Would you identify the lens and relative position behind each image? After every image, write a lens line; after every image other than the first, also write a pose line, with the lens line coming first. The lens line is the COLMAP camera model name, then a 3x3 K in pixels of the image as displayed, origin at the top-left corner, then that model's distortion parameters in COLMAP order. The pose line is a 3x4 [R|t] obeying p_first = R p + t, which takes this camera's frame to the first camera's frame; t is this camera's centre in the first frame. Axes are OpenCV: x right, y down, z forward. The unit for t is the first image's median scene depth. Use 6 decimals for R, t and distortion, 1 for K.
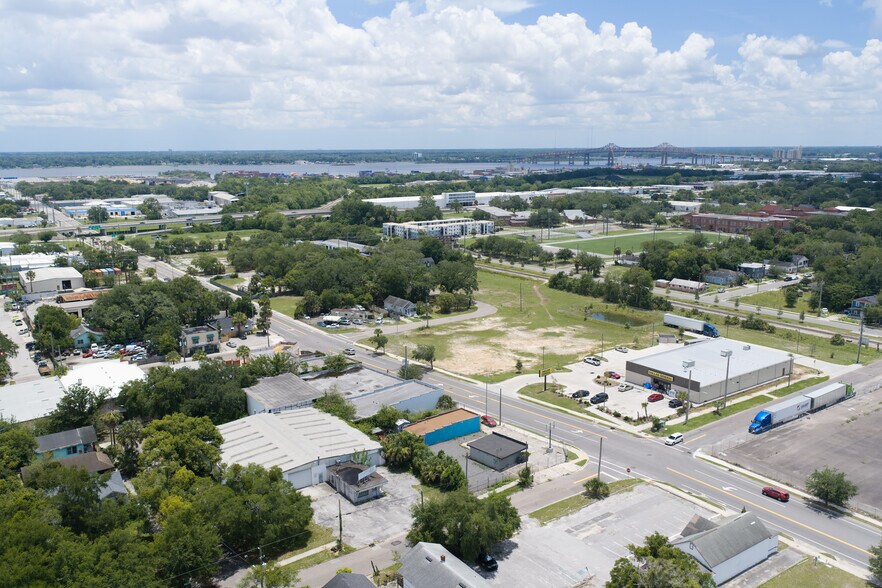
lens RADIAL K [[728.2, 0, 442.8], [0, 728.2, 293.9], [0, 0, 1]] dist [0.026522, -0.036956]
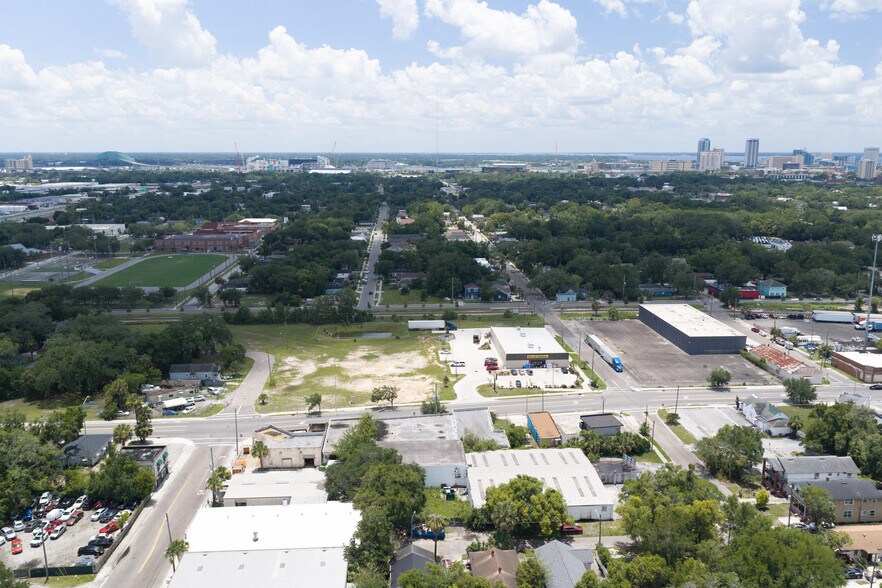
lens RADIAL K [[728.2, 0, 442.8], [0, 728.2, 293.9], [0, 0, 1]] dist [0.026522, -0.036956]
pose [[0.522577, -0.159372, 0.837564, -0.854437], [0.164838, 0.982725, 0.084147, -0.139108], [-0.836506, 0.094089, 0.539820, 0.339106]]
